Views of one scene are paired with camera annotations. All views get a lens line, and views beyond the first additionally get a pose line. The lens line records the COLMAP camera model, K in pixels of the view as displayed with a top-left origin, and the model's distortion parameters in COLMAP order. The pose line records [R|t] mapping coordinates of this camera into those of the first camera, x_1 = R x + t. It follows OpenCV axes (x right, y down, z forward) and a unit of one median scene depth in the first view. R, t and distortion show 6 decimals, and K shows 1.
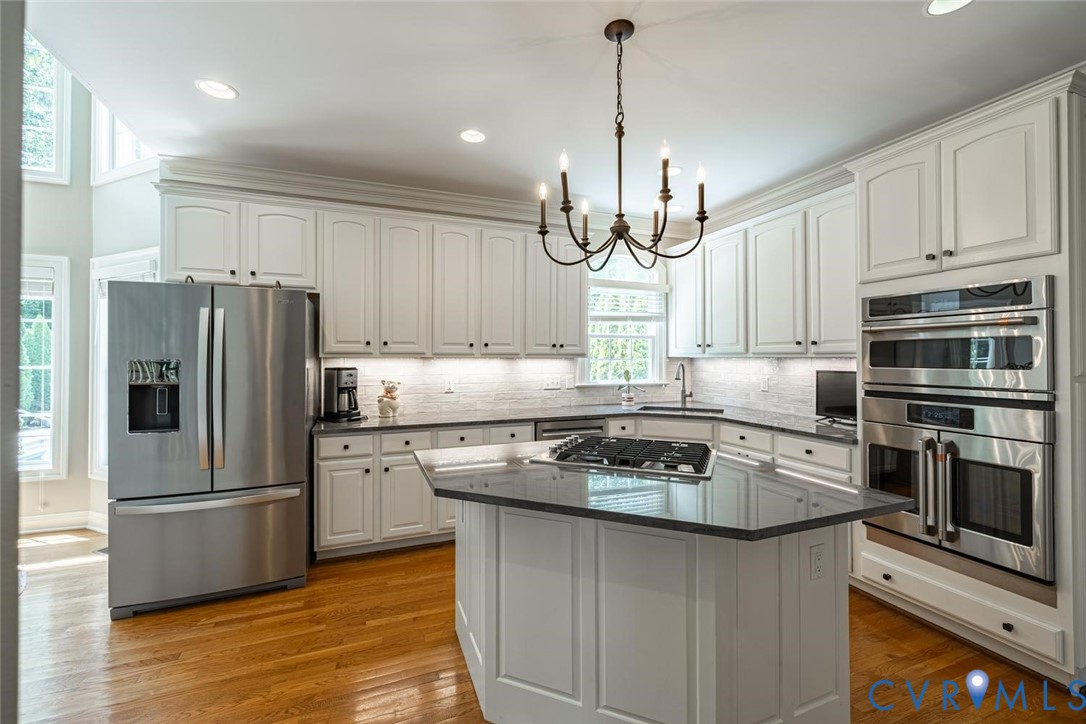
lens RADIAL K [[431.6, 0, 515.8], [0, 431.6, 353.0], [0, 0, 1]] dist [0.001855, -0.000002]
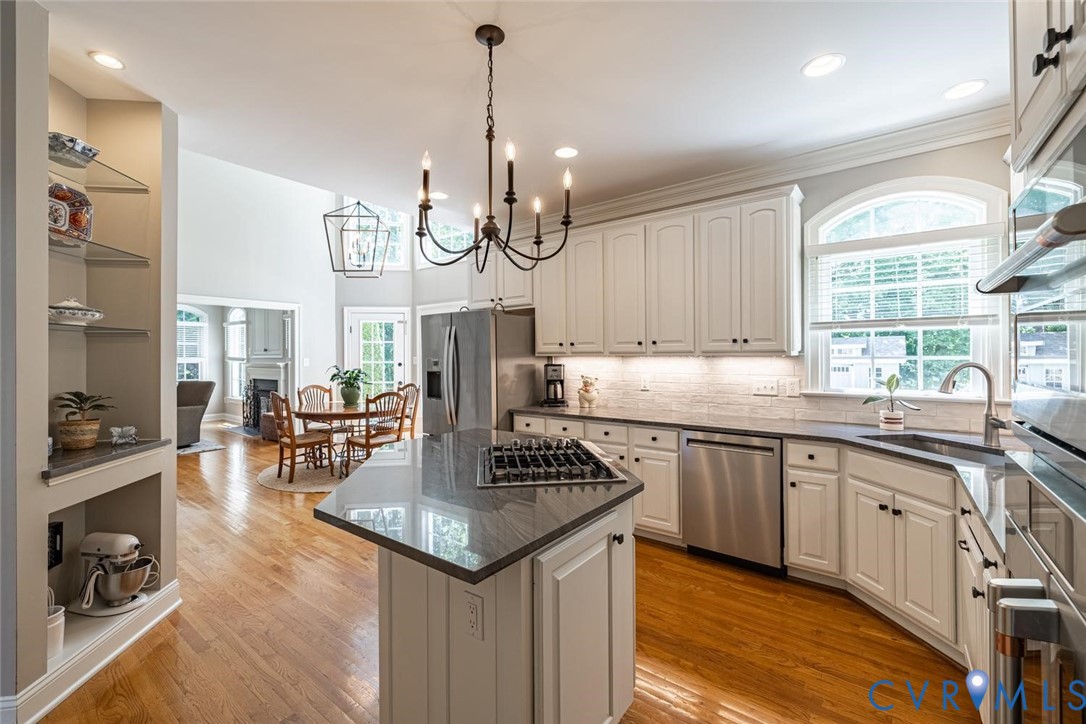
lens RADIAL K [[455.0, 0, 540.6], [0, 455.0, 356.7], [0, 0, 1]] dist [0.013923, 0.000082]
pose [[0.539825, -0.002021, -0.841775, 0.629992], [0.011389, 0.999923, 0.004903, 0.004526], [0.841700, -0.012234, 0.539806, 0.223388]]
